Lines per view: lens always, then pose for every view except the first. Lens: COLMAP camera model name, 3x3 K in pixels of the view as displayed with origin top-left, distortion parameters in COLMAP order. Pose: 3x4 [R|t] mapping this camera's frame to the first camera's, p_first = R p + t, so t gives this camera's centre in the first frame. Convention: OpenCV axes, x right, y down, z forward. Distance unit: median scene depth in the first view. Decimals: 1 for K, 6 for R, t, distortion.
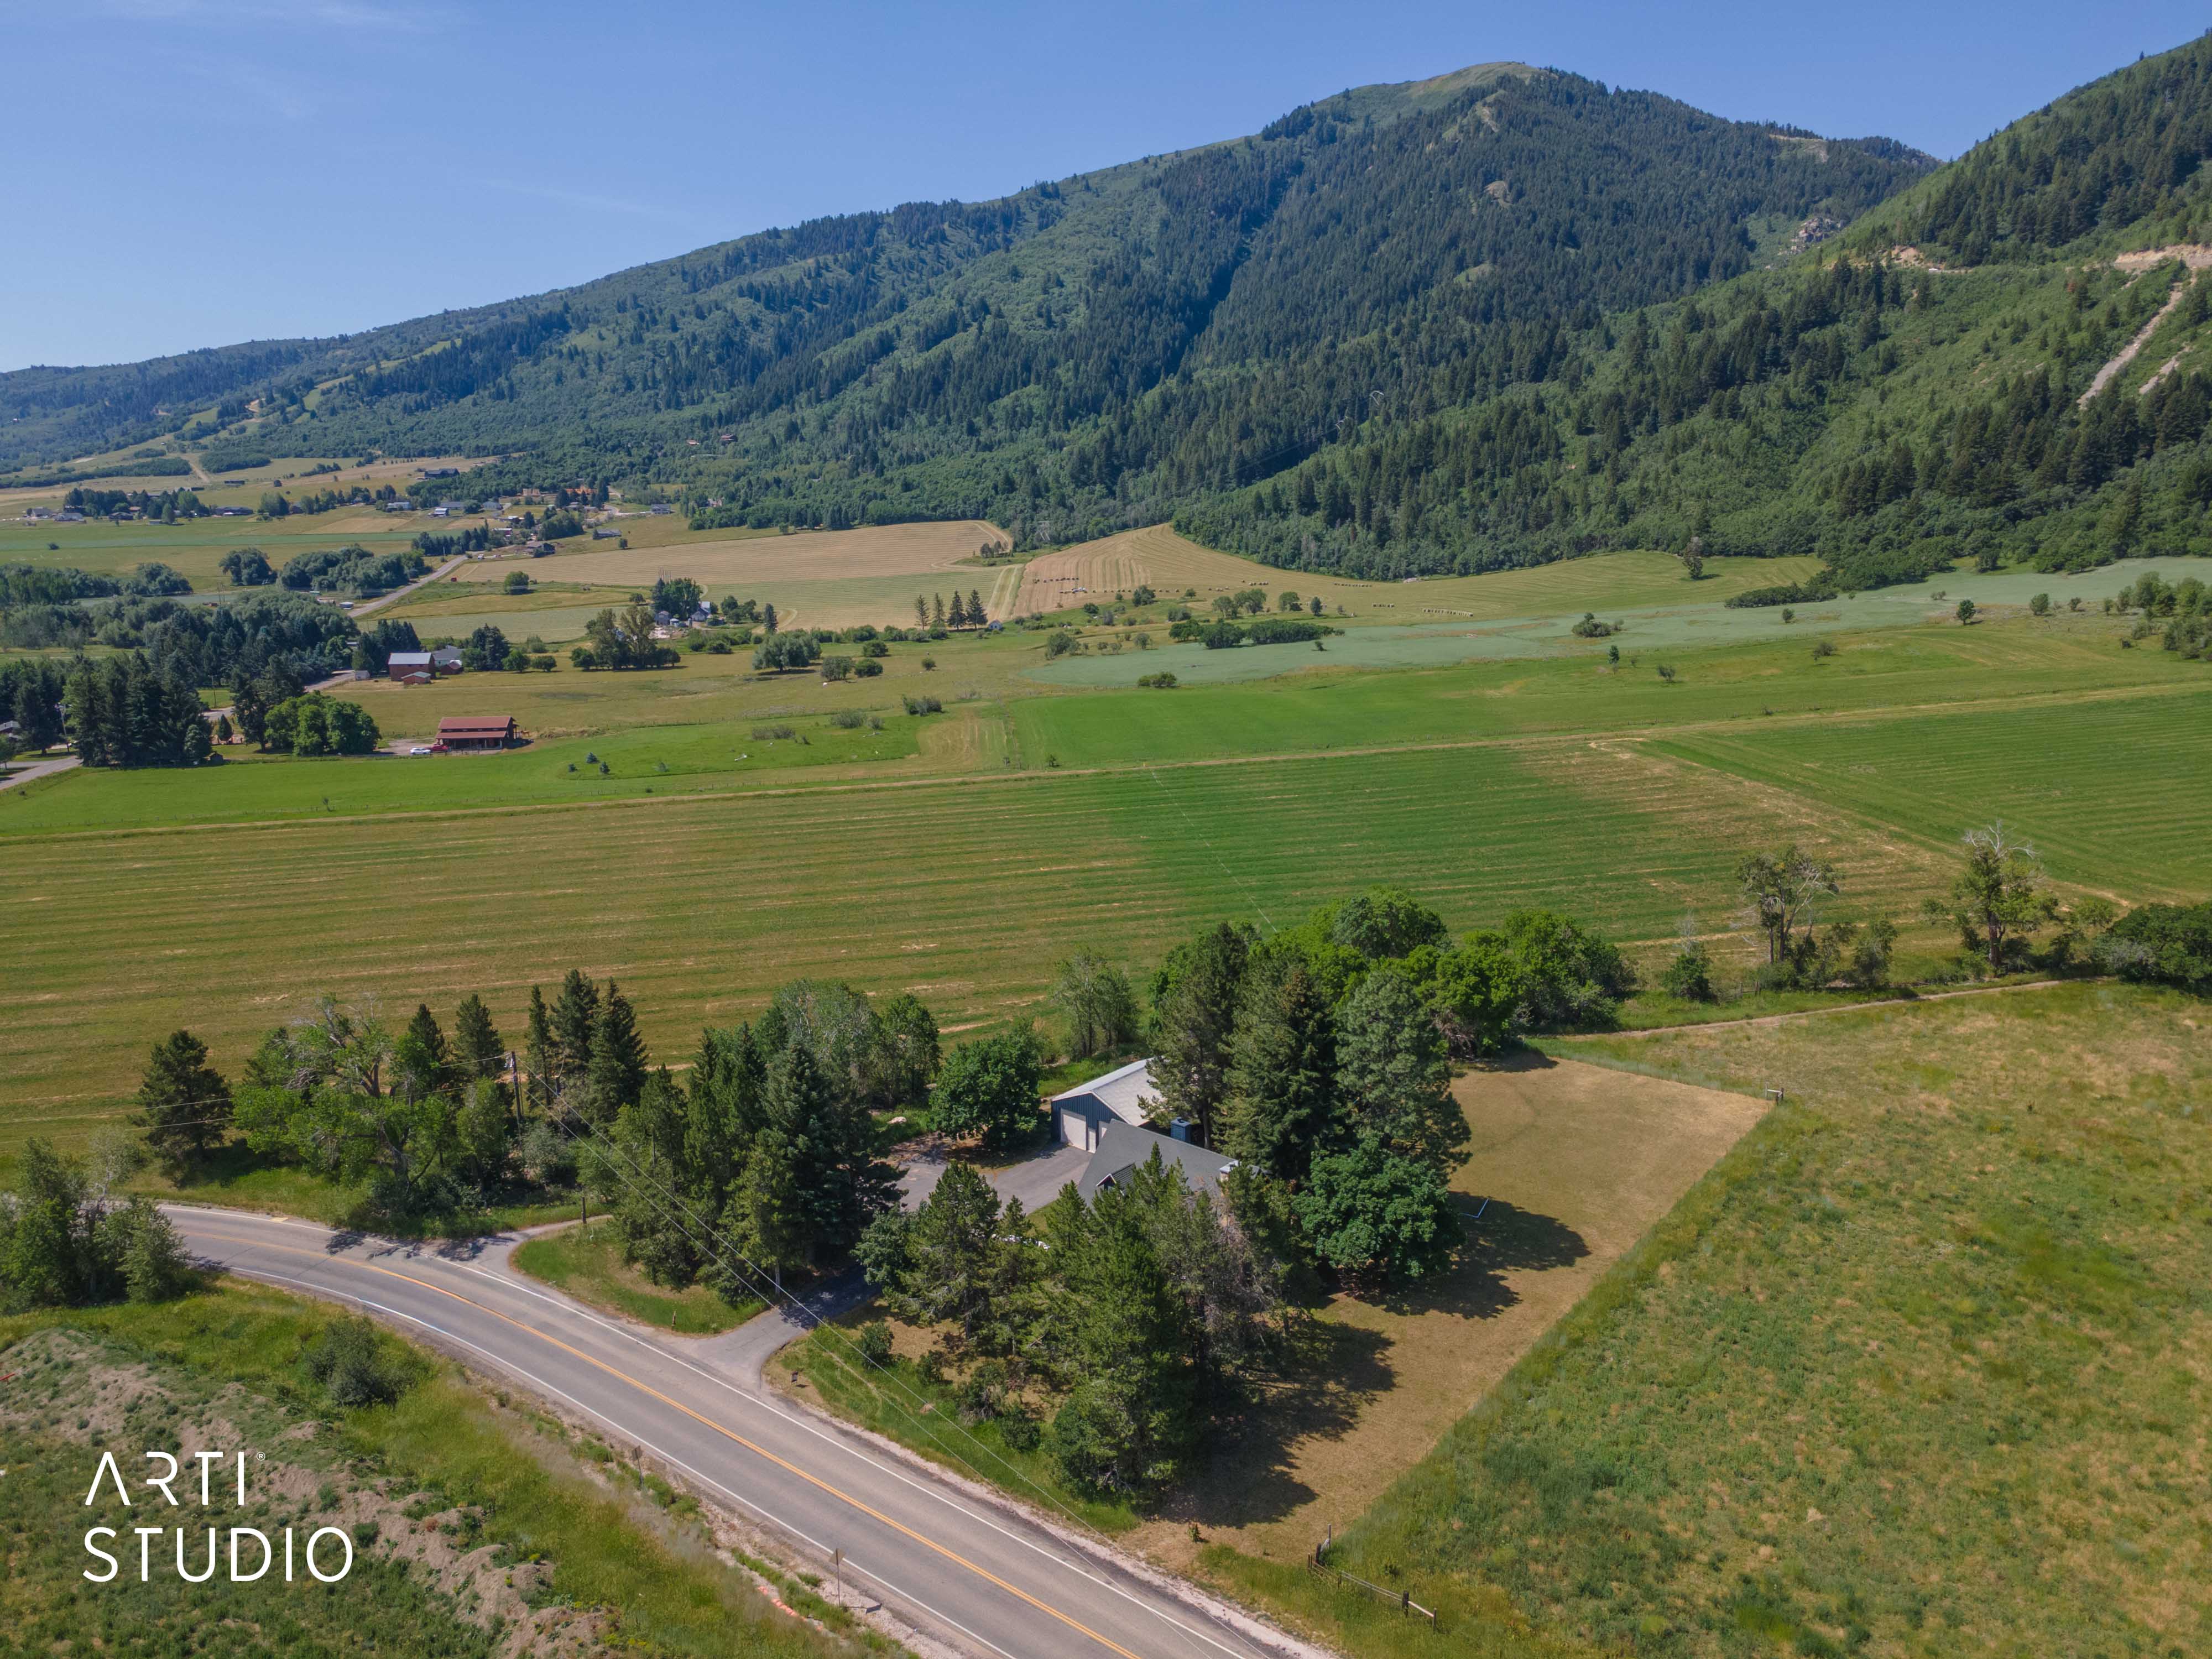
lens RADIAL K [[1607.4, 0, 1096.2], [0, 1607.4, 814.5], [0, 0, 1]] dist [0.039621, 0.033275]
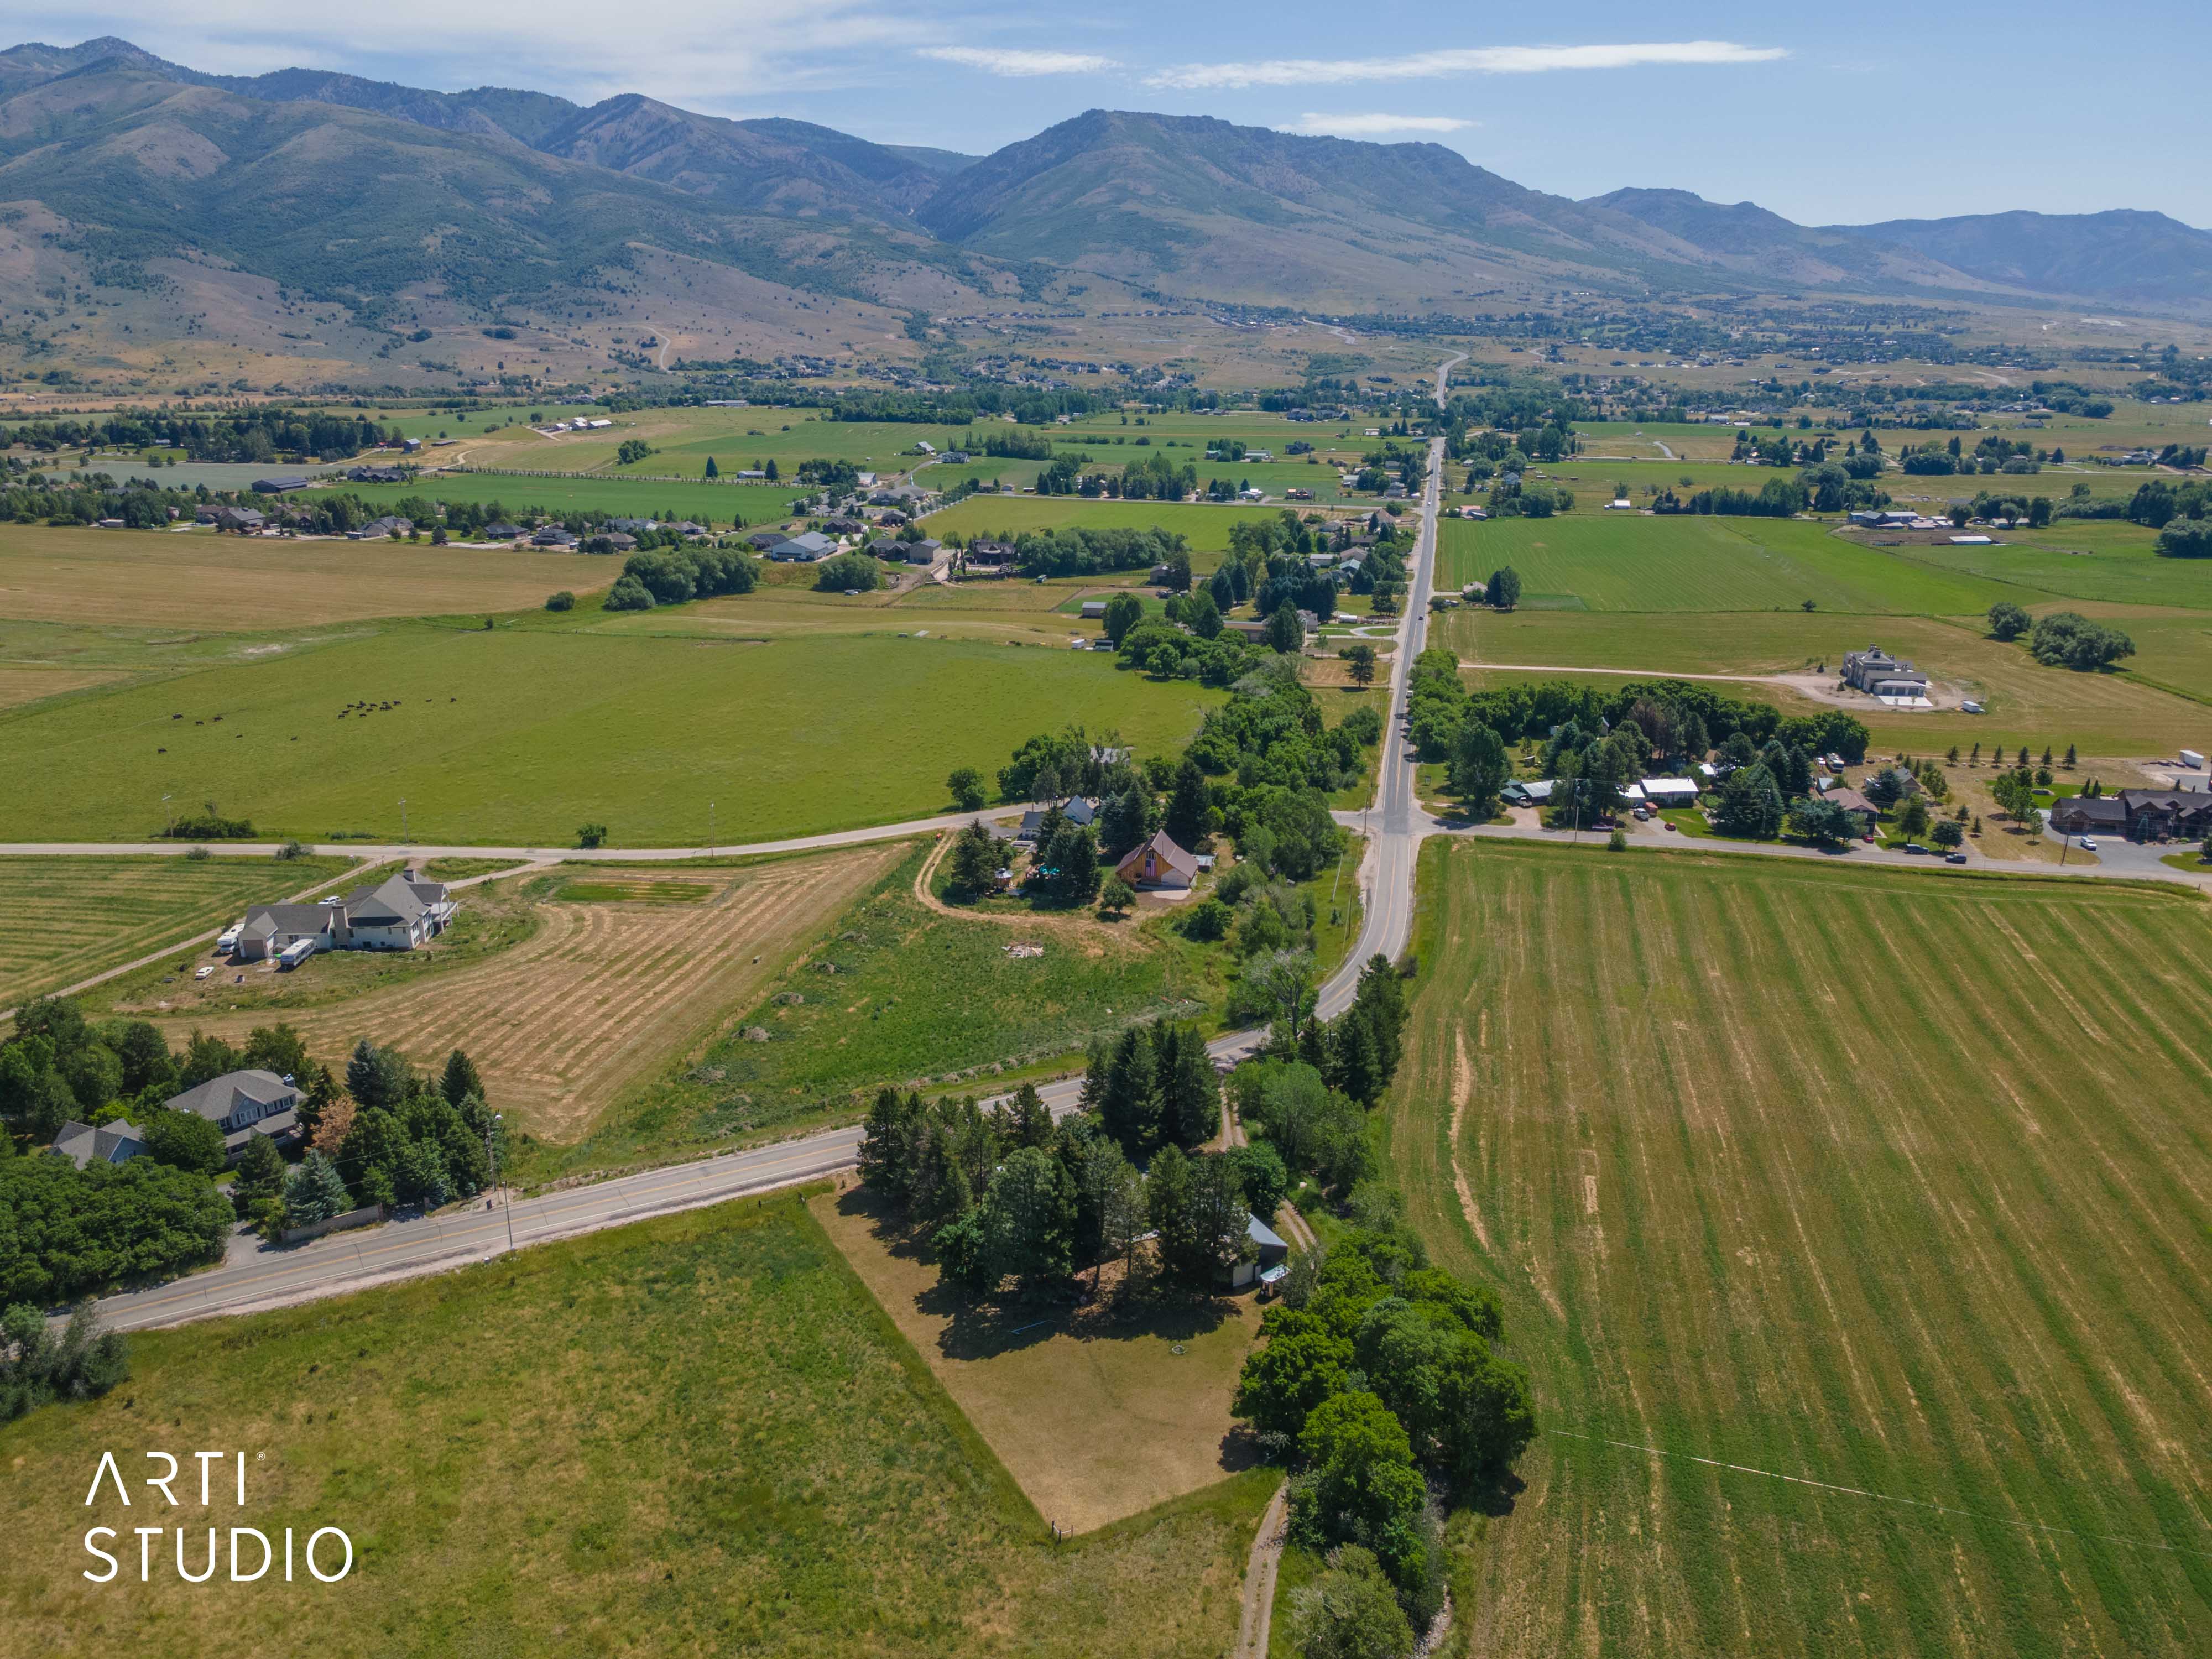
lens RADIAL K [[1641.1, 0, 1106.0], [0, 1641.1, 829.5], [0, 0, 1]] dist [0.033705, 0.046203]
pose [[-0.363052, 0.294578, -0.883978, 0.224765], [-0.183815, 0.907423, 0.377884, -0.122953], [0.913458, 0.299680, -0.275294, 0.212785]]
